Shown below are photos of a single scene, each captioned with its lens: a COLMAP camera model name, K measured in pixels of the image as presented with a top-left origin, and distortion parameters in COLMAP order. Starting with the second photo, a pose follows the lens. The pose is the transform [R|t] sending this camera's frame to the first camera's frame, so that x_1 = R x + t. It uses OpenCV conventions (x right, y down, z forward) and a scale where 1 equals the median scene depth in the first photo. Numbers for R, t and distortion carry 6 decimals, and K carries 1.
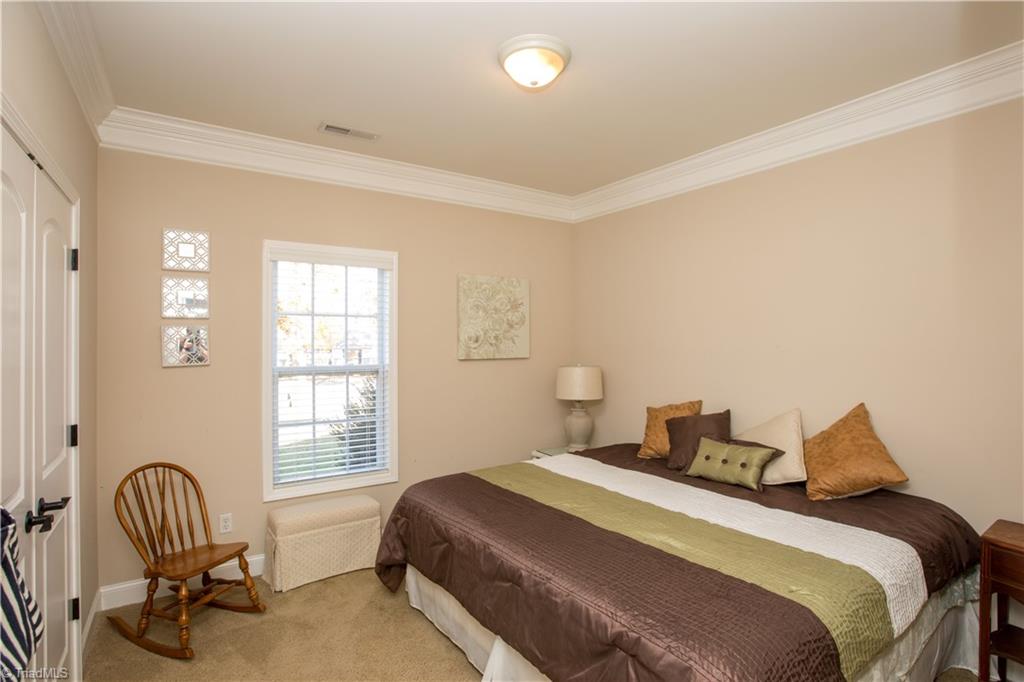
lens RADIAL K [[492.7, 0, 513.1], [0, 492.7, 331.9], [0, 0, 1]] dist [-0.003419, 0.000735]
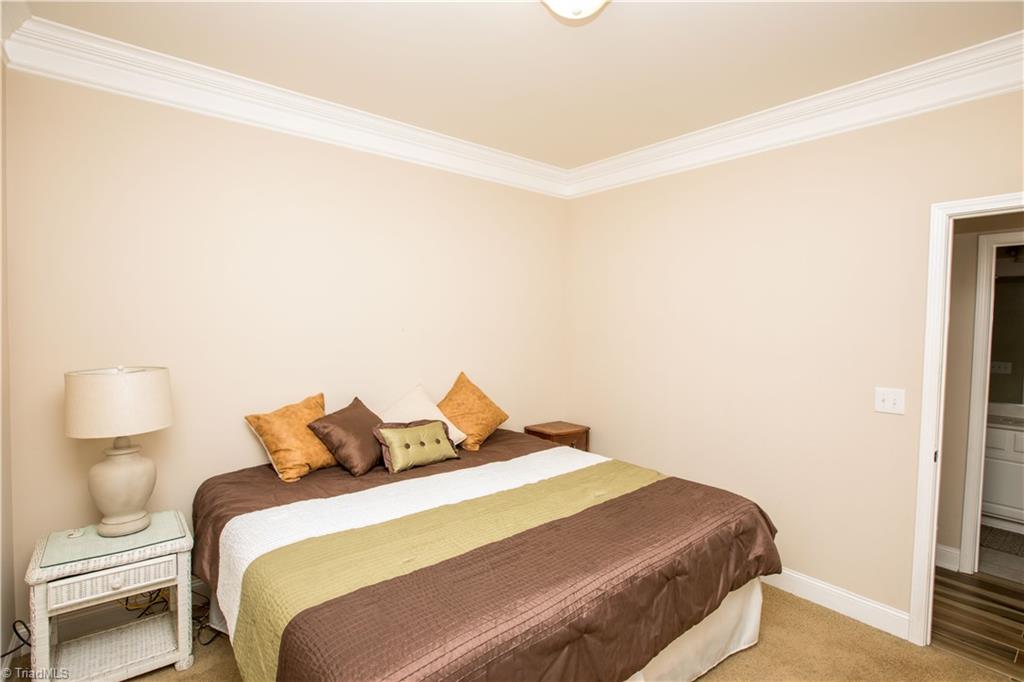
lens RADIAL K [[492.7, 0, 516.4], [0, 492.7, 341.7], [0, 0, 1]] dist [-0.003419, 0.000735]
pose [[-0.073409, -0.034462, 0.996706, -0.700393], [-0.034959, 0.998878, 0.031962, 0.014909], [-0.996689, -0.032498, -0.074531, 1.051099]]
